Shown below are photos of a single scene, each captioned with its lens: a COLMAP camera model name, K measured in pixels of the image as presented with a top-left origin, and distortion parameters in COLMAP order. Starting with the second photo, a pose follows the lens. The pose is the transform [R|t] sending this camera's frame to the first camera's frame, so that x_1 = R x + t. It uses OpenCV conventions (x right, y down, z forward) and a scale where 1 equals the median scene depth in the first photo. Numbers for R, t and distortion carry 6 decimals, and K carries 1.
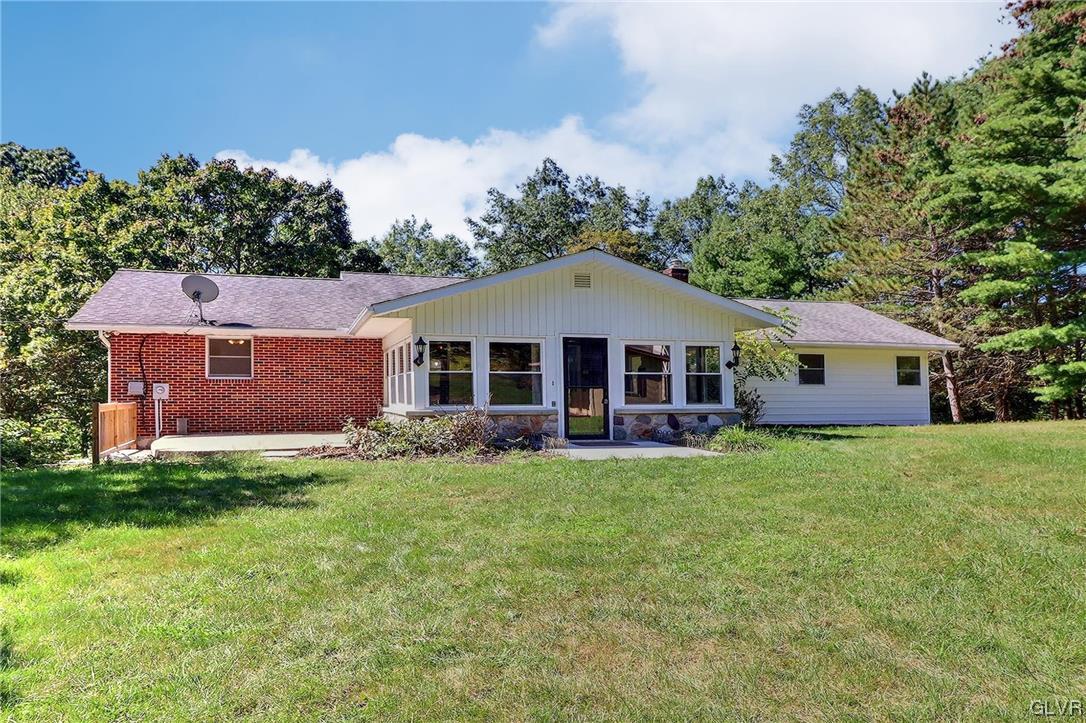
lens RADIAL K [[715.1, 0, 543.0], [0, 715.1, 361.5], [0, 0, 1]] dist [-0.078838, 0.059004]
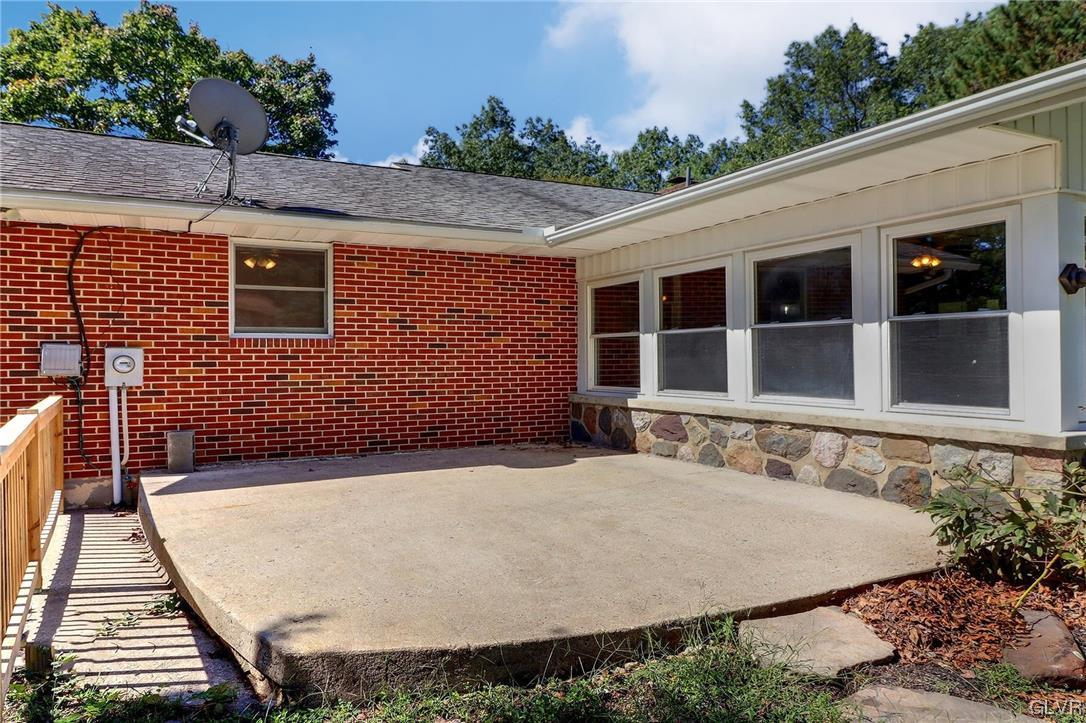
lens RADIAL K [[715.1, 0, 543.0], [0, 715.1, 361.5], [0, 0, 1]] dist [-0.078838, 0.059004]
pose [[0.991039, -0.000847, 0.133567, -0.167447], [-0.006310, 0.998566, 0.053154, 0.007270], [-0.133420, -0.053521, 0.989613, 0.263385]]
